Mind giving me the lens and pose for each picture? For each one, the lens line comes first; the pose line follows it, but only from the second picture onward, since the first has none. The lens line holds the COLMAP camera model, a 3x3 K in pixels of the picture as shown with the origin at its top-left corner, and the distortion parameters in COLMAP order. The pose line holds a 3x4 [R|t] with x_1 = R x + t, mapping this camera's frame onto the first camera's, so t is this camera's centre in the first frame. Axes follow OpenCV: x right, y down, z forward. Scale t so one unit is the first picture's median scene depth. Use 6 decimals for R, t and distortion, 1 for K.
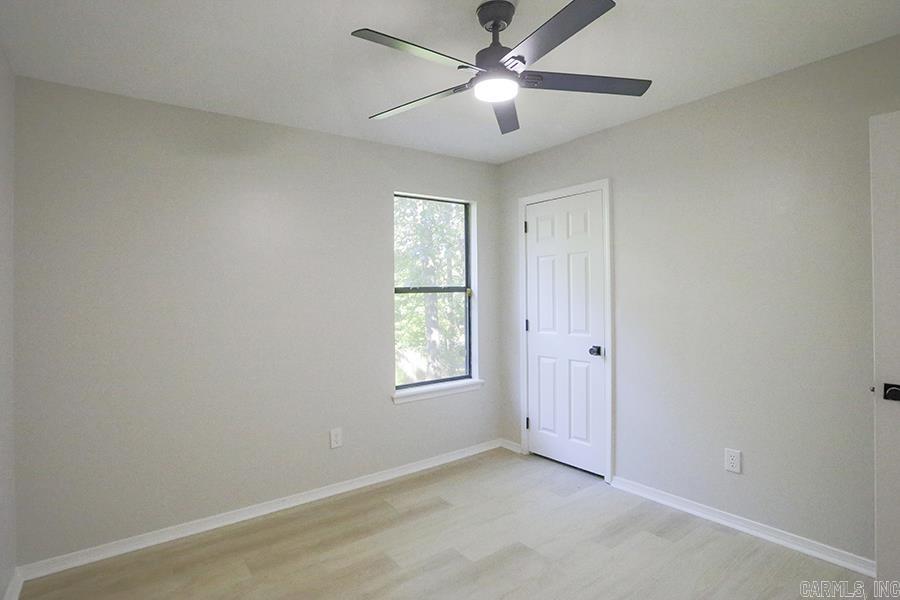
lens RADIAL K [[470.3, 0, 447.6], [0, 470.3, 291.0], [0, 0, 1]] dist [-0.033073, 0.000905]
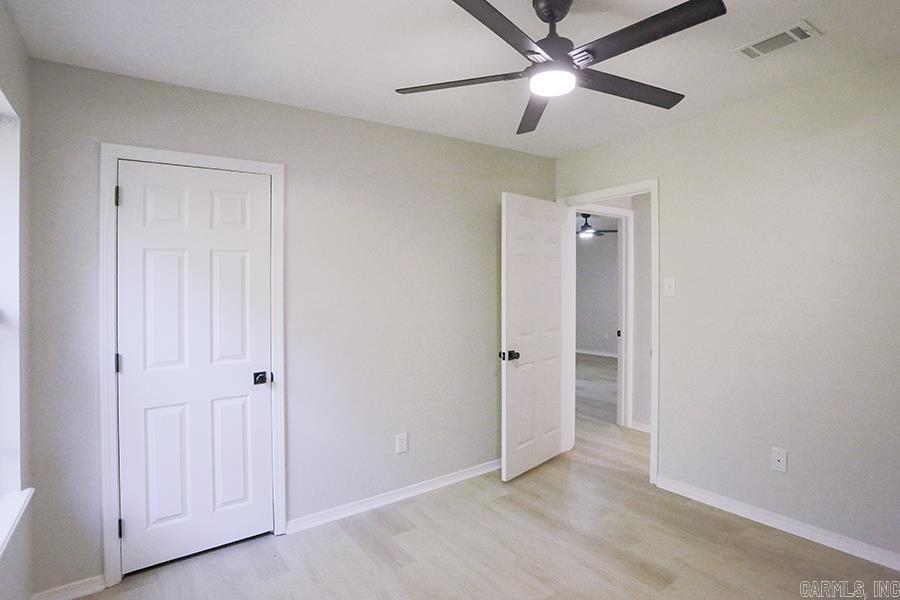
lens RADIAL K [[470.3, 0, 447.6], [0, 470.3, 291.0], [0, 0, 1]] dist [-0.033073, 0.000905]
pose [[0.033572, 0.005232, 0.999423, -0.447869], [0.011416, 0.999919, -0.005618, -0.010164], [-0.999371, 0.011598, 0.033509, 0.643337]]
